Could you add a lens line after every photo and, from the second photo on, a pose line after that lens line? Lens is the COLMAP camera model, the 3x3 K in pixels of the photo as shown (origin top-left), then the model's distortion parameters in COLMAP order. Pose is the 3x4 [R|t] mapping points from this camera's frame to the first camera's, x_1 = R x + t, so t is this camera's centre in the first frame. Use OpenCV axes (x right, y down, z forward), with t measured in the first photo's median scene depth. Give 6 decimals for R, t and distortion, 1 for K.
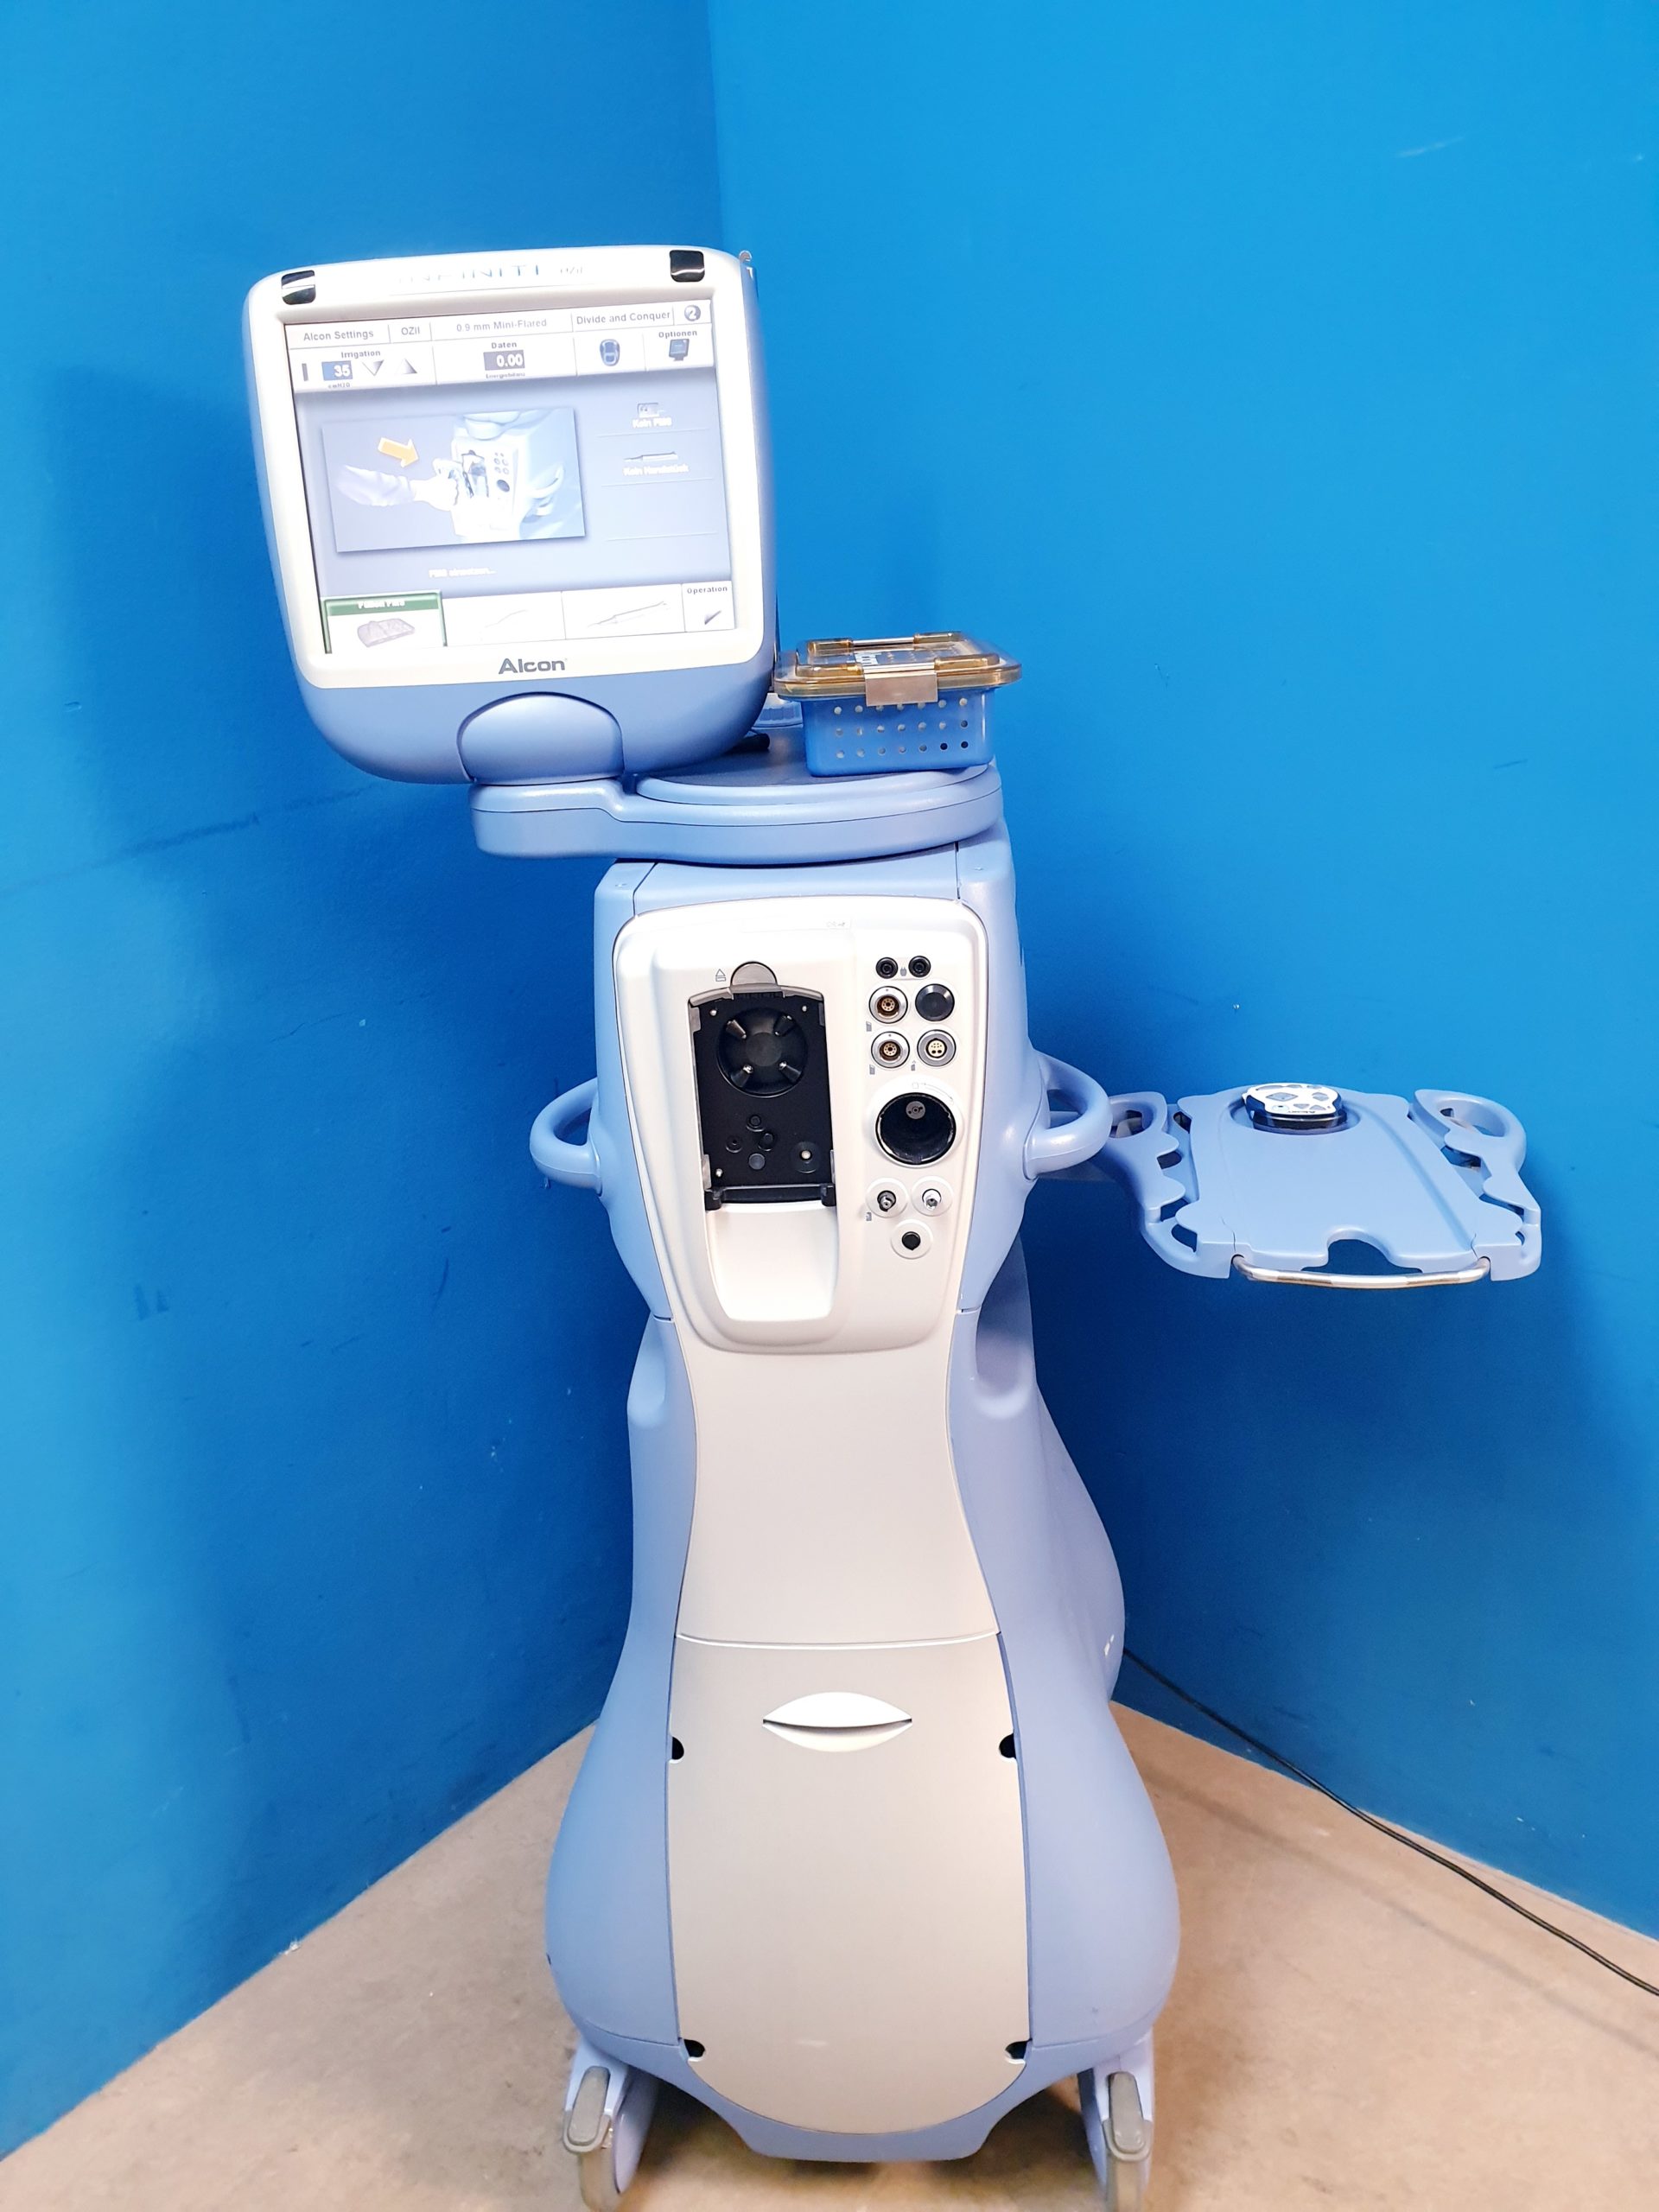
lens RADIAL K [[1754.5, 0, 826.2], [0, 1754.5, 1099.6], [0, 0, 1]] dist [-0.007316, 0.029159]
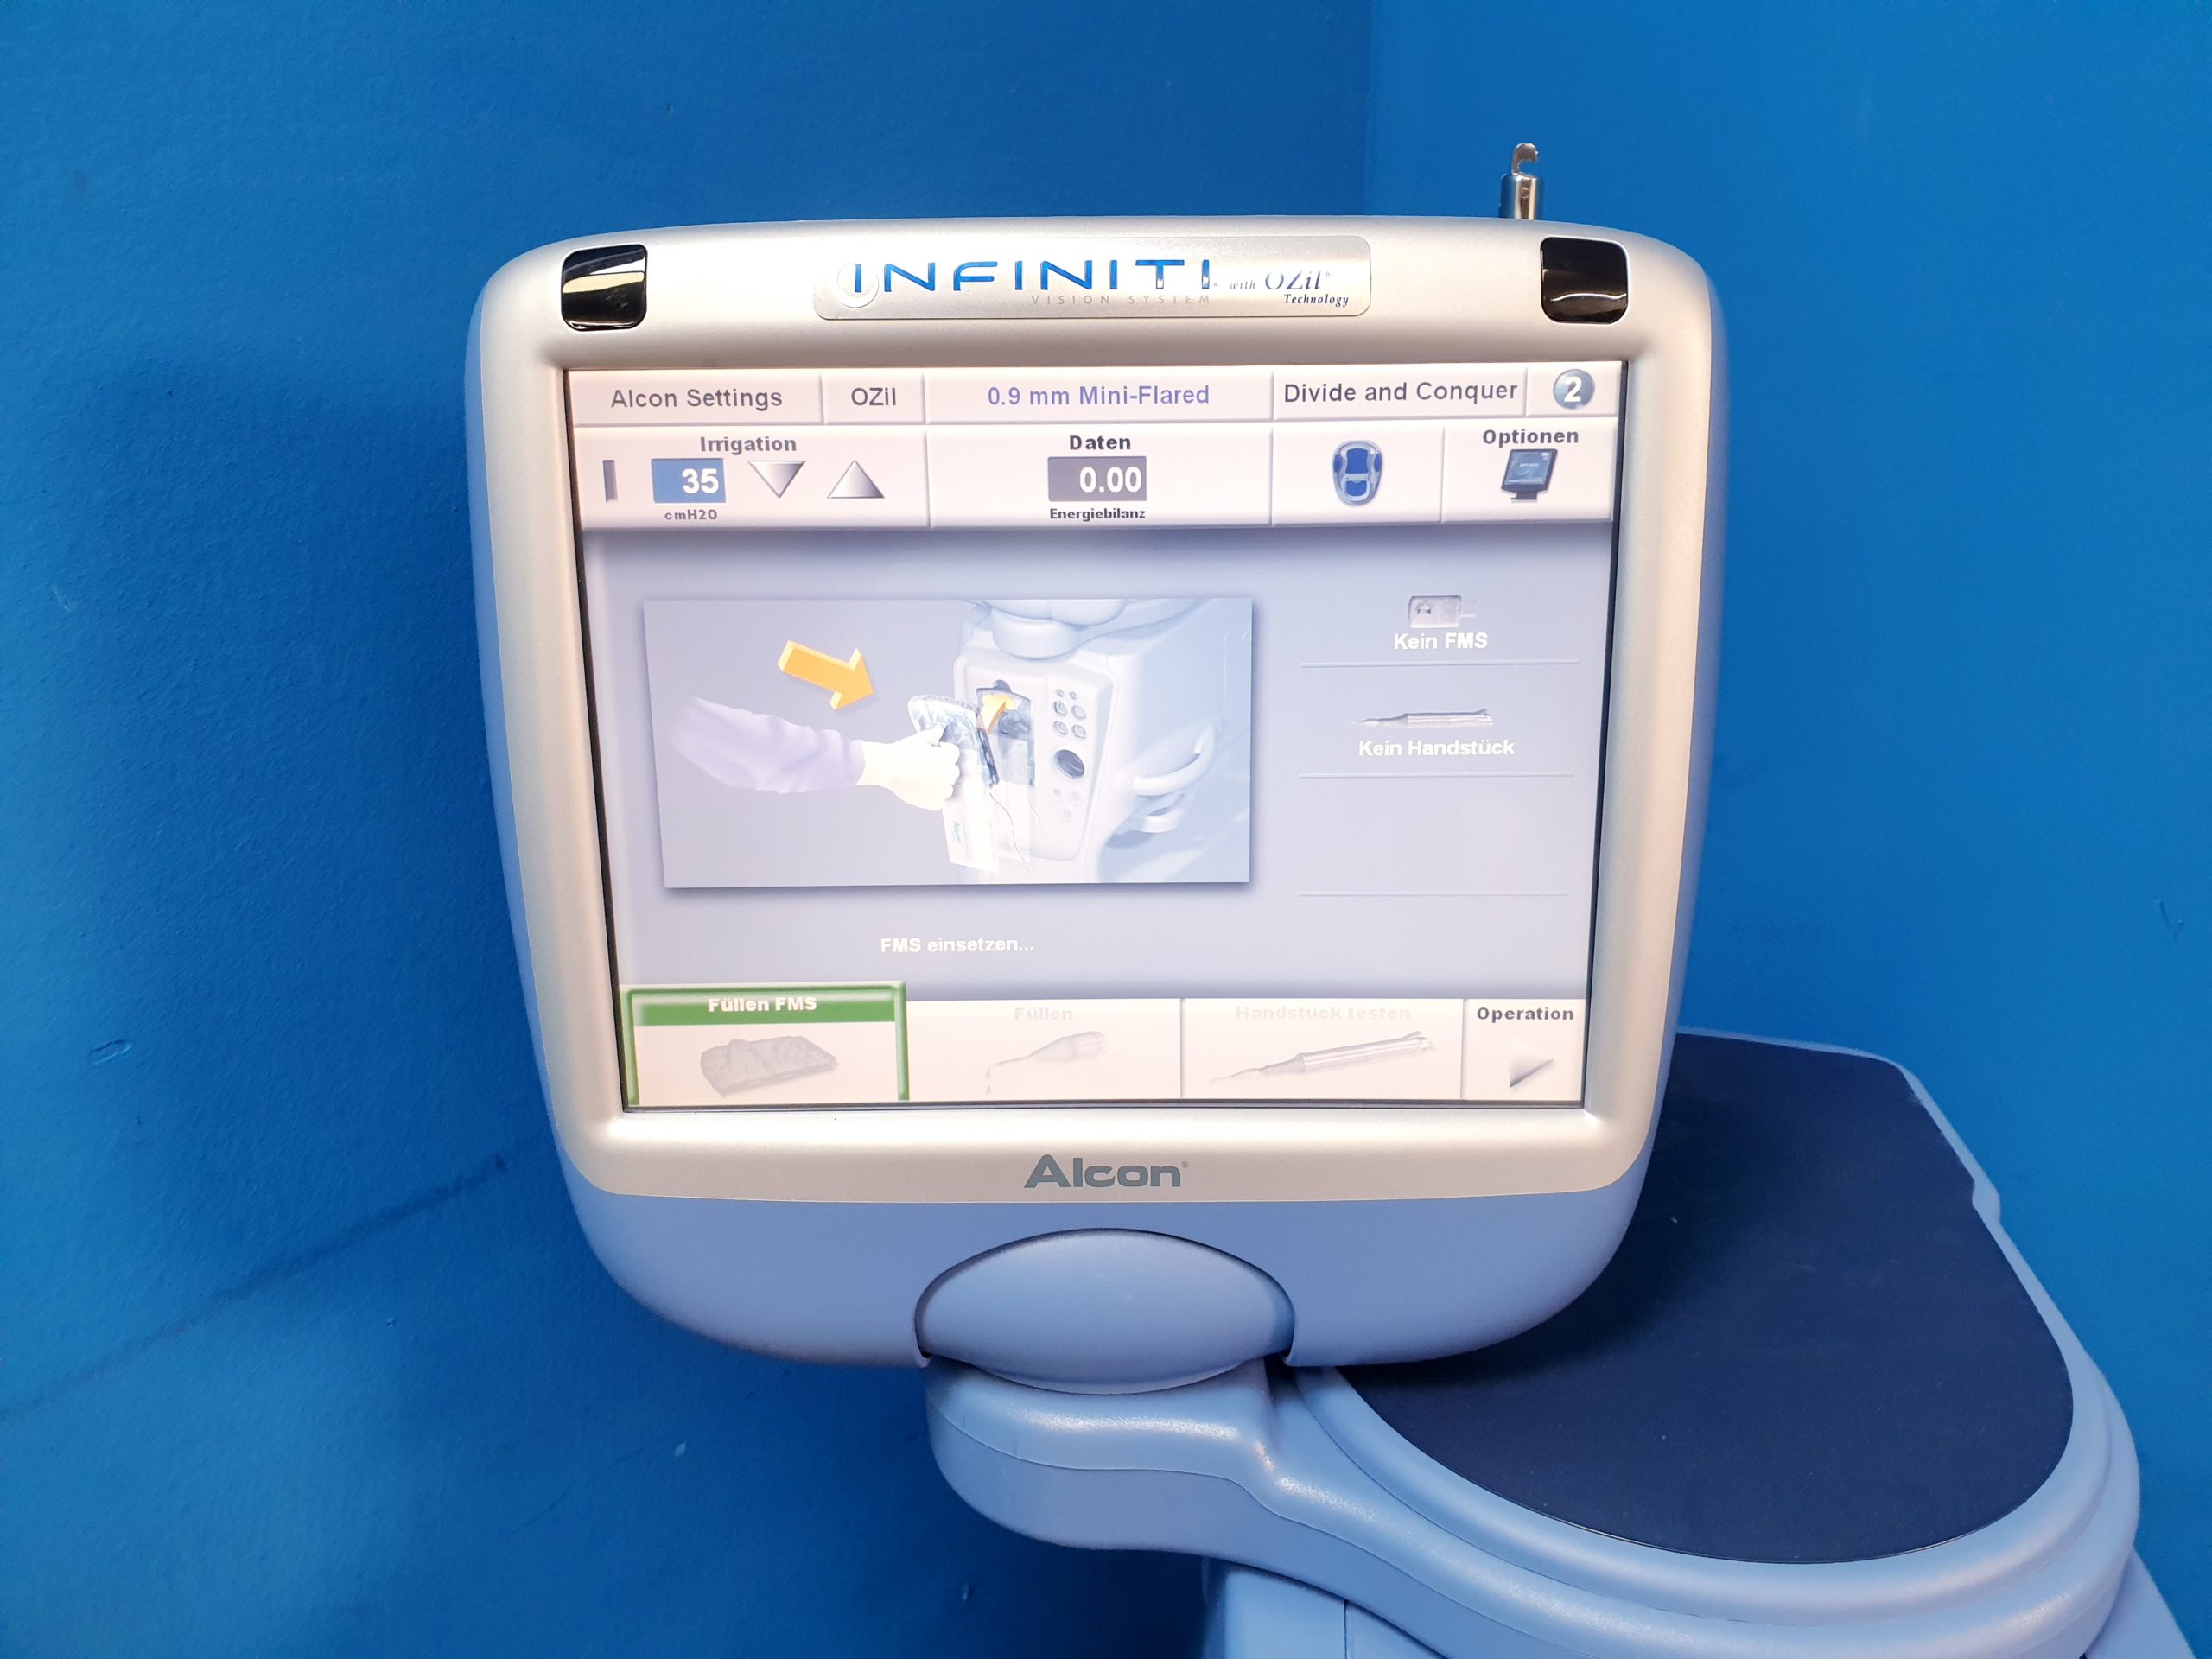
lens RADIAL K [[1754.5, 0, 1126.0], [0, 1754.5, 821.9], [0, 0, 1]] dist [-0.007316, 0.029159]
pose [[0.997520, 0.064105, -0.029060, -0.155432], [-0.063752, 0.997882, 0.012903, -0.337717], [0.029826, -0.011018, 0.999494, 0.576332]]
